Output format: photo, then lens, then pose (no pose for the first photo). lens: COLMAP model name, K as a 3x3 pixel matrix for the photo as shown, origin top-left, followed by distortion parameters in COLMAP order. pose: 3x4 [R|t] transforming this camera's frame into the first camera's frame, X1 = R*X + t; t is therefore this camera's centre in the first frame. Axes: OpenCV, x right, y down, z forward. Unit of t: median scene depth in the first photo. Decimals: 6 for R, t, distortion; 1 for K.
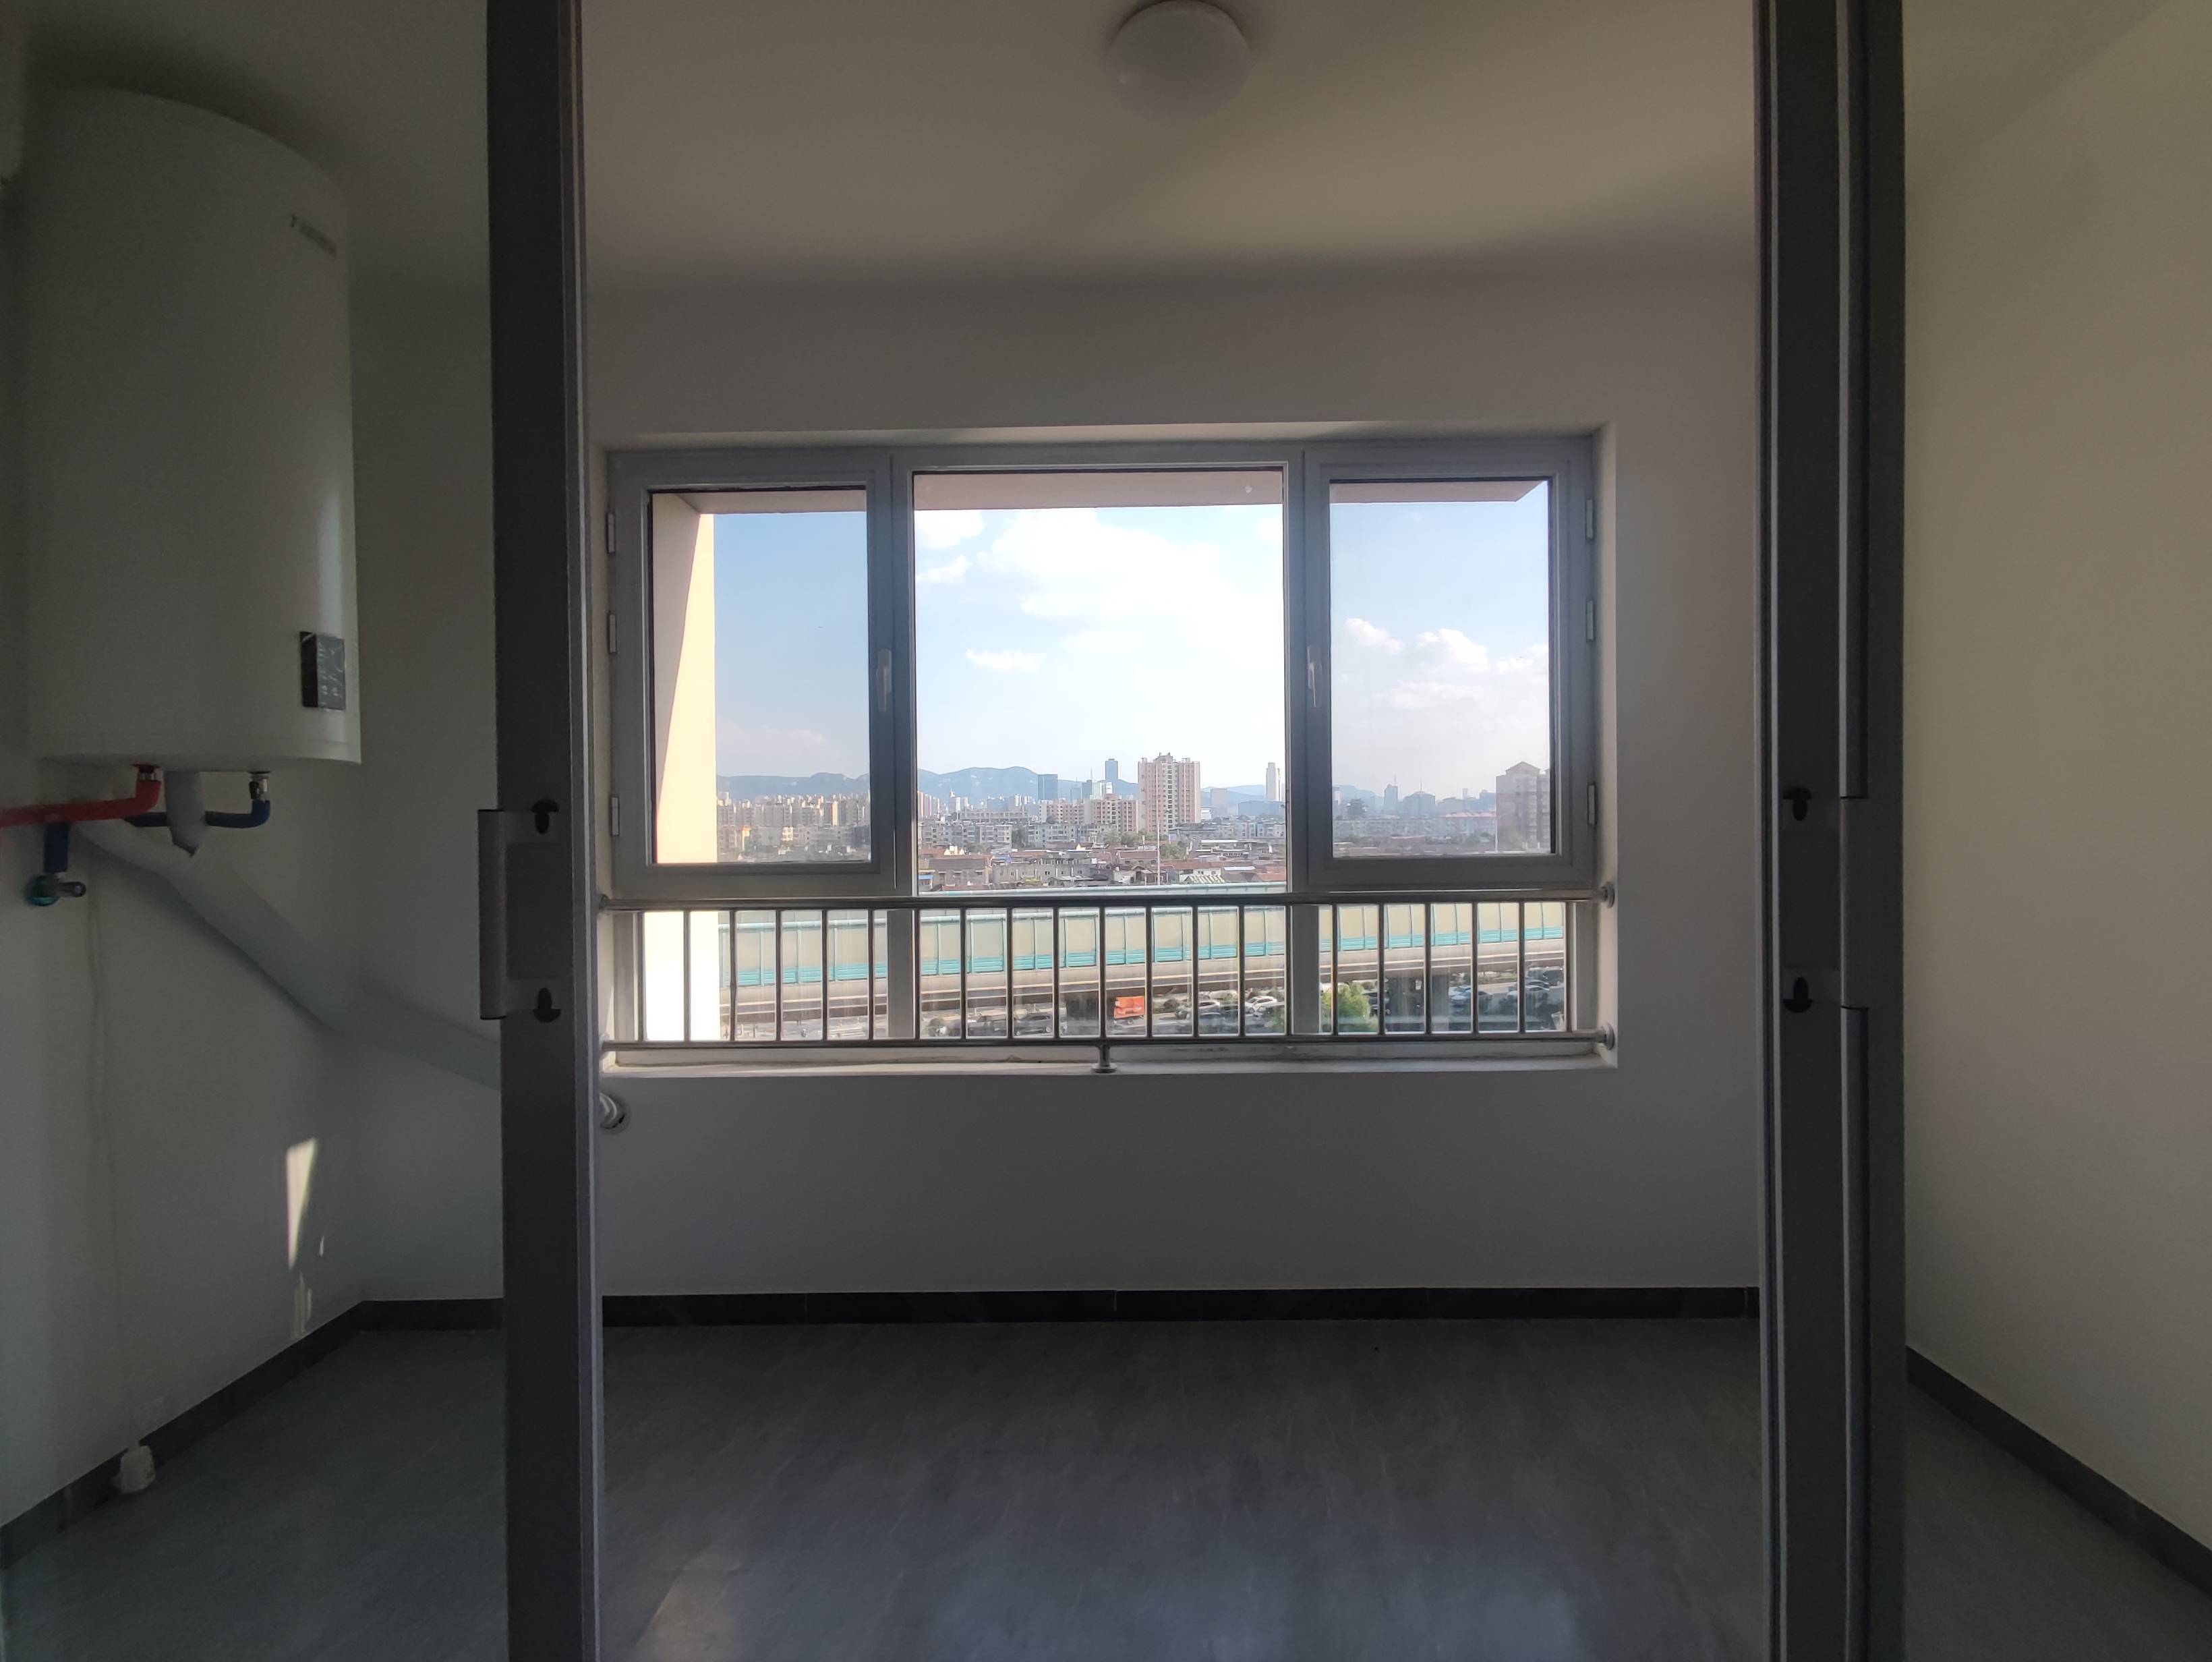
lens RADIAL K [[1349.4, 0, 1106.0], [0, 1349.4, 831.0], [0, 0, 1]] dist [-0.108681, -0.000068]
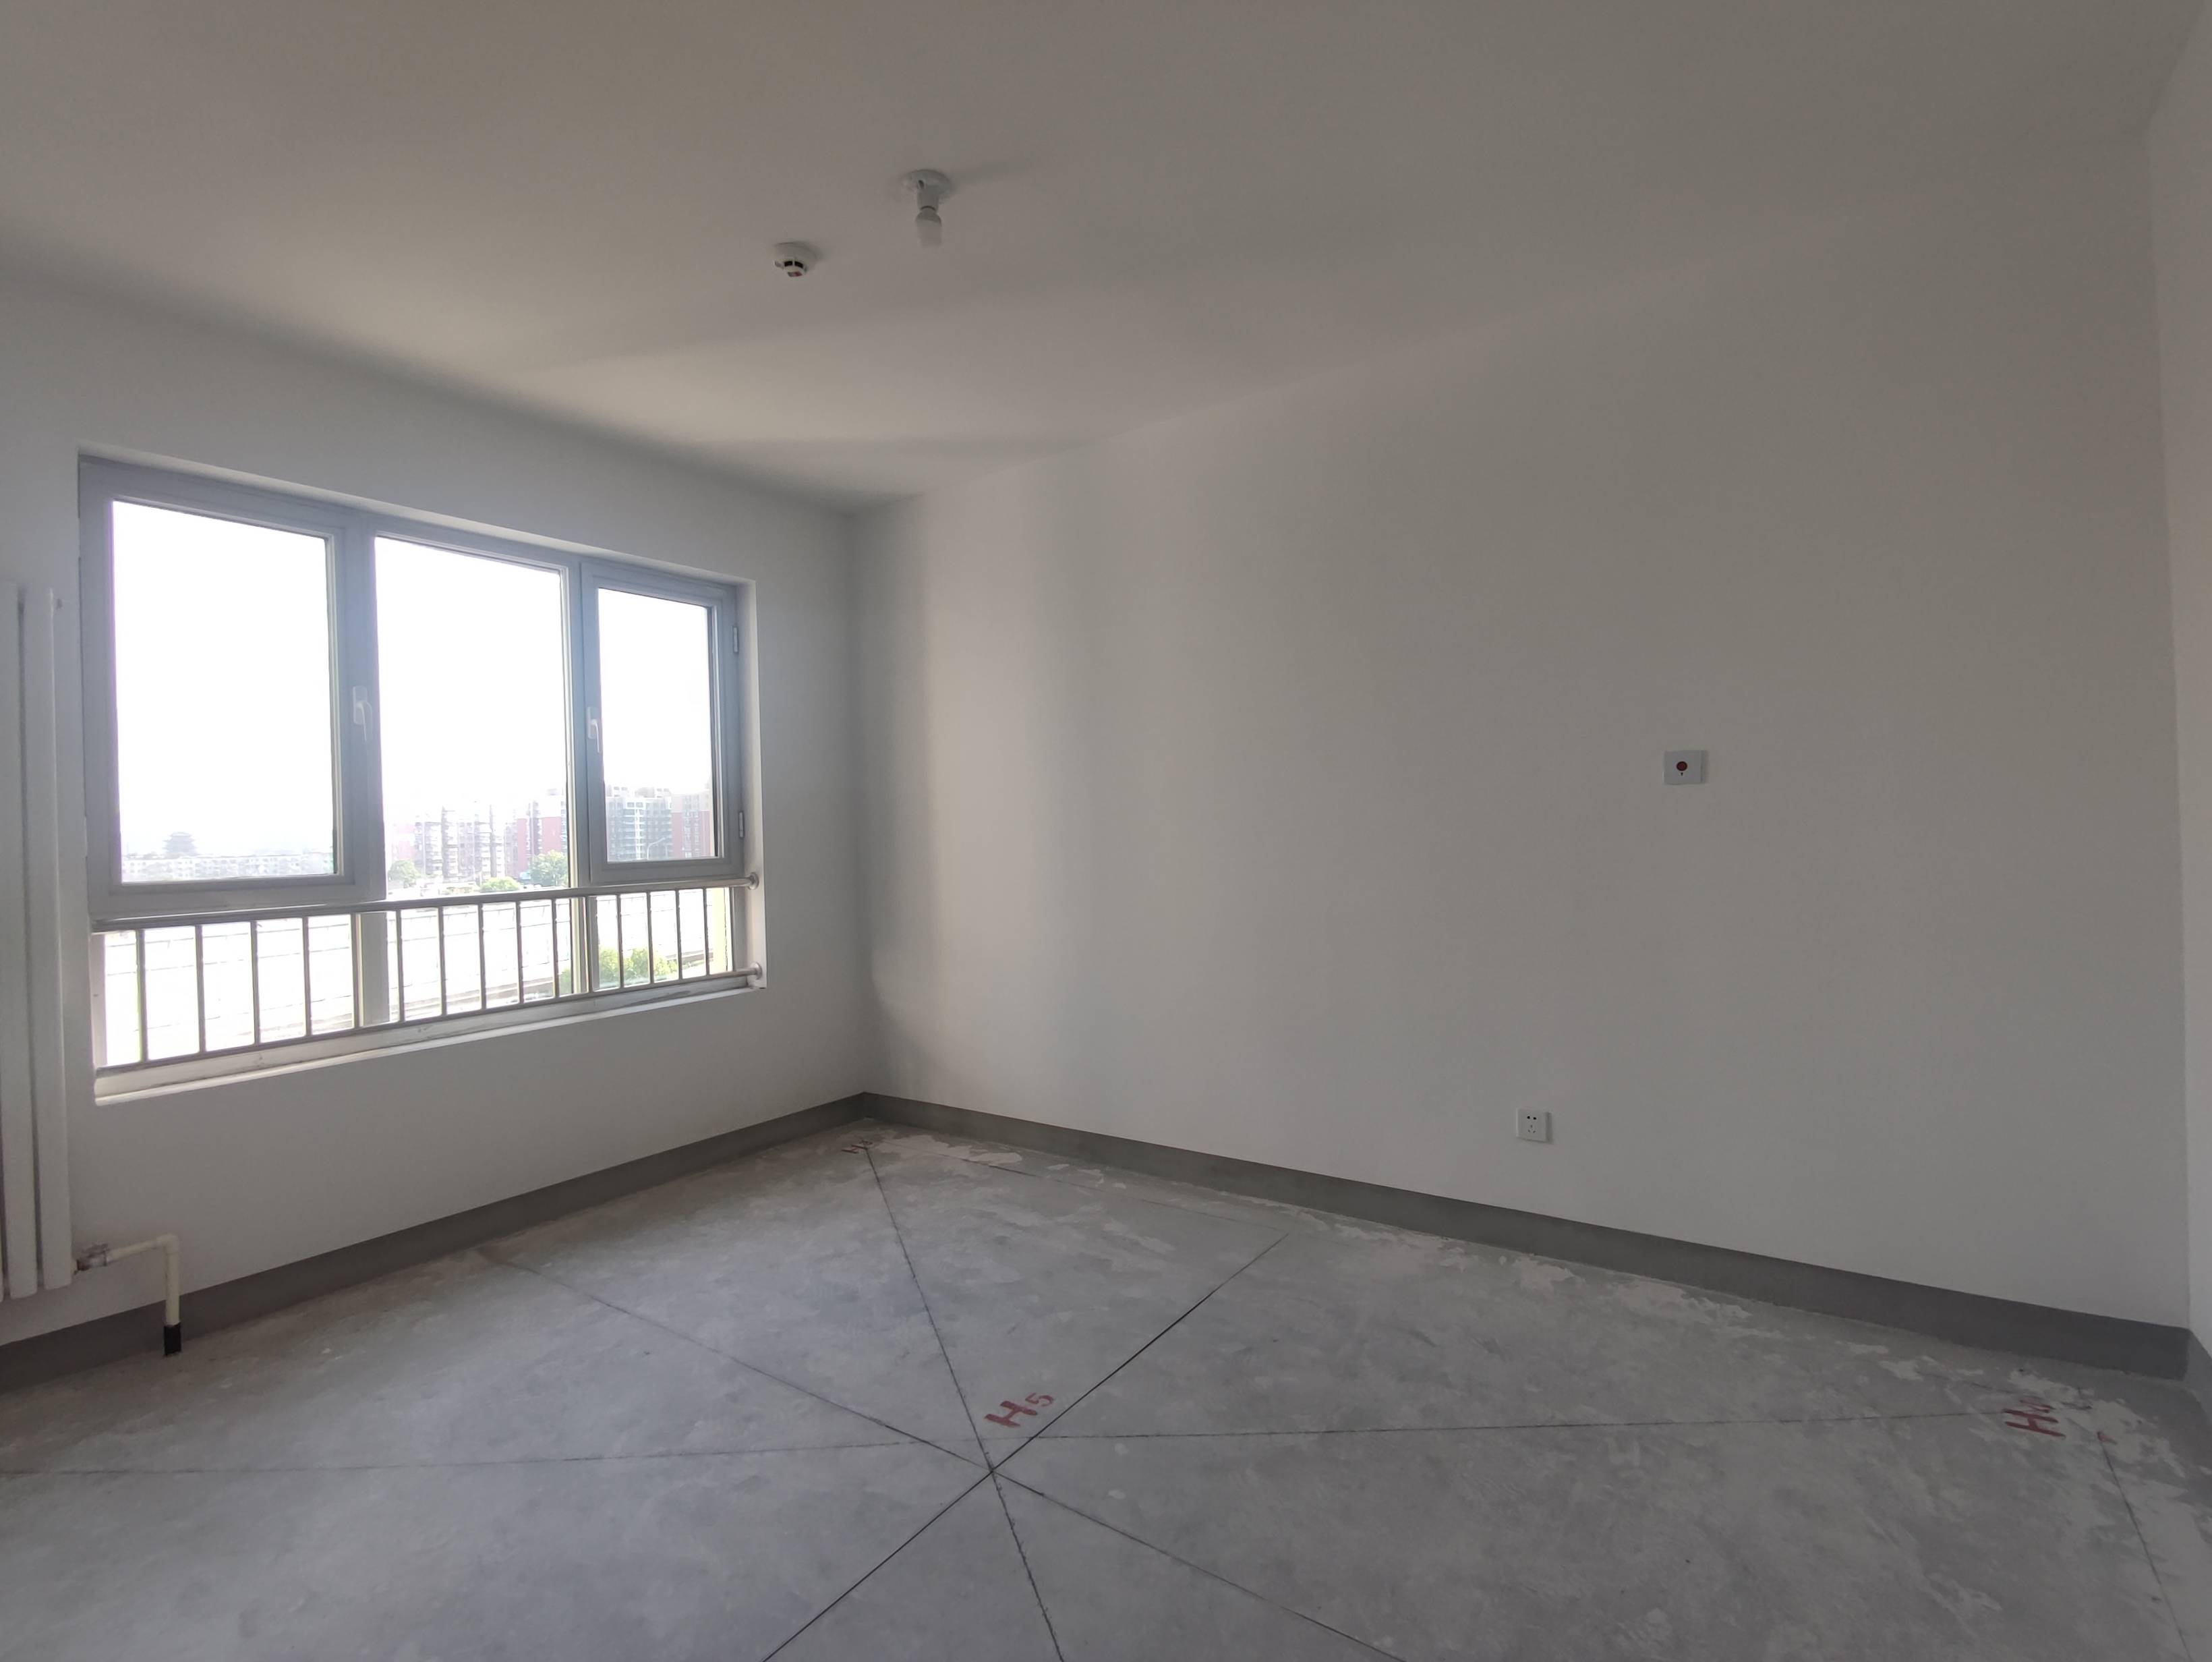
lens RADIAL K [[992.2, 0, 1106.0], [0, 992.2, 831.0], [0, 0, 1]] dist [0.000237, 0.000049]
pose [[0.558204, -0.006406, 0.829679, -0.393533], [0.019305, 0.999800, -0.005269, 0.003962], [-0.829479, 0.018958, 0.558216, -0.000090]]
